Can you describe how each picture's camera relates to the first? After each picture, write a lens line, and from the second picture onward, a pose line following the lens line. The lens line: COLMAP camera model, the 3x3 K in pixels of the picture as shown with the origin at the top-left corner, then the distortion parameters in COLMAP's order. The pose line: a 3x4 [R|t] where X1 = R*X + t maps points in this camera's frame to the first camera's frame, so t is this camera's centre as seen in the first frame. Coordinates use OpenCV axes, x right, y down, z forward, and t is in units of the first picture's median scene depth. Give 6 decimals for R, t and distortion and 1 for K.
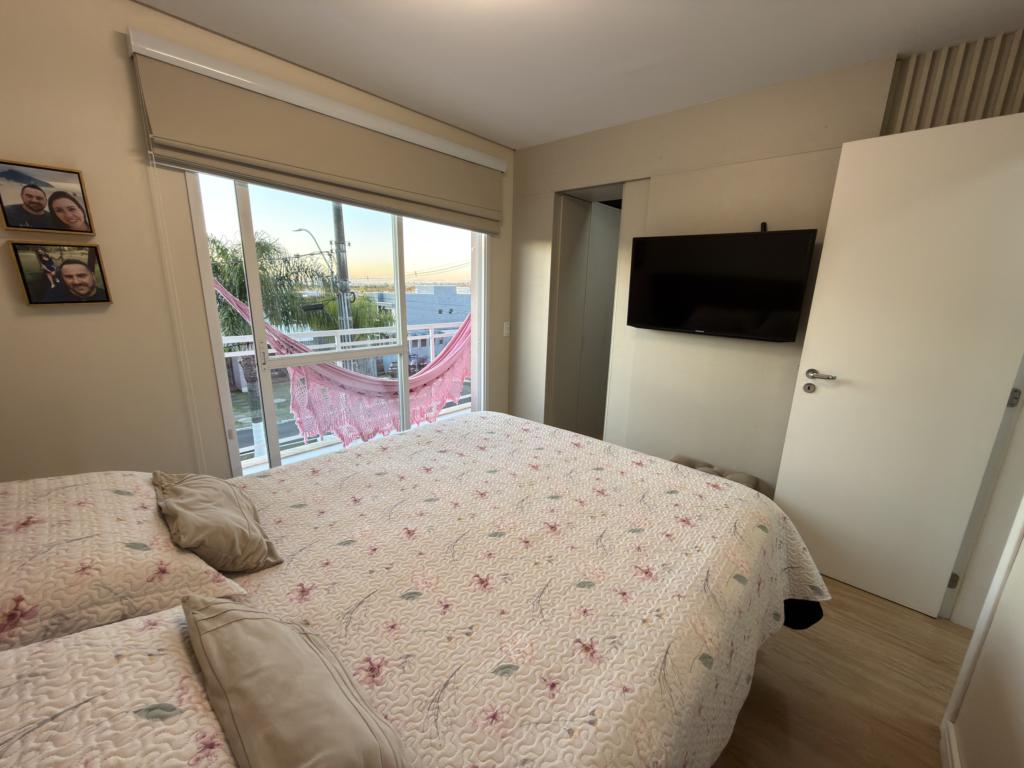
lens RADIAL K [[408.6, 0, 514.2], [0, 408.6, 384.8], [0, 0, 1]] dist [0.000892, -0.000837]
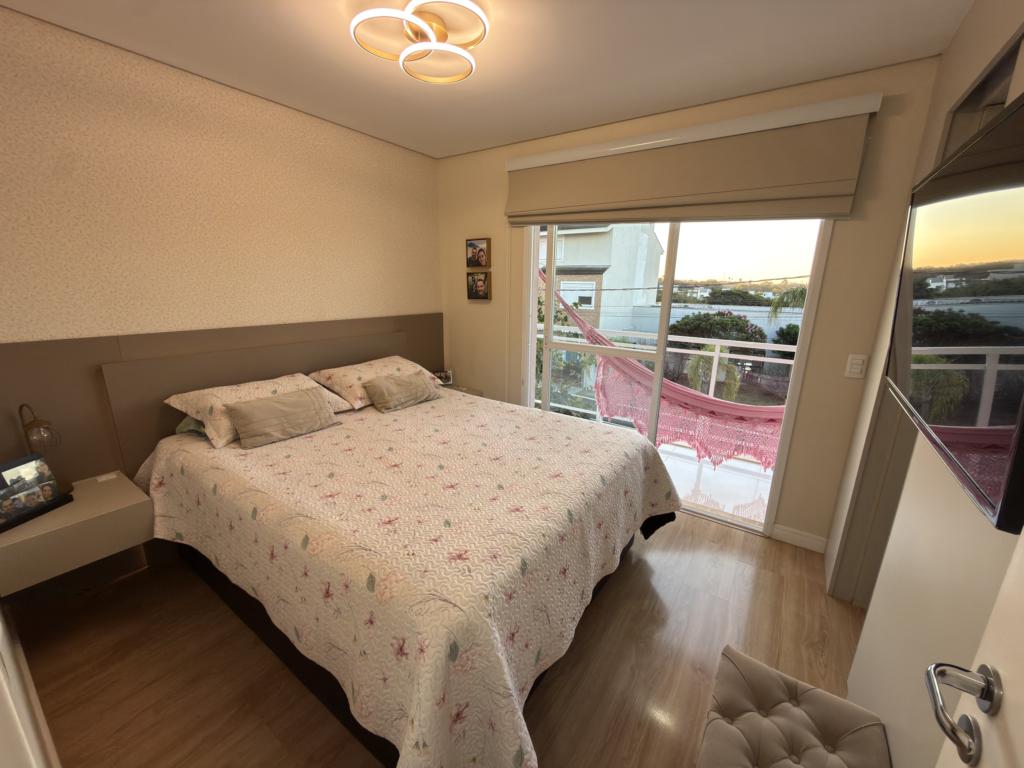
lens RADIAL K [[408.6, 0, 513.3], [0, 408.6, 384.7], [0, 0, 1]] dist [0.000892, -0.000837]
pose [[0.117569, 0.223397, -0.967611, 1.171493], [-0.248511, 0.949985, 0.189132, -0.221938], [0.961467, 0.218226, 0.167205, 0.909314]]
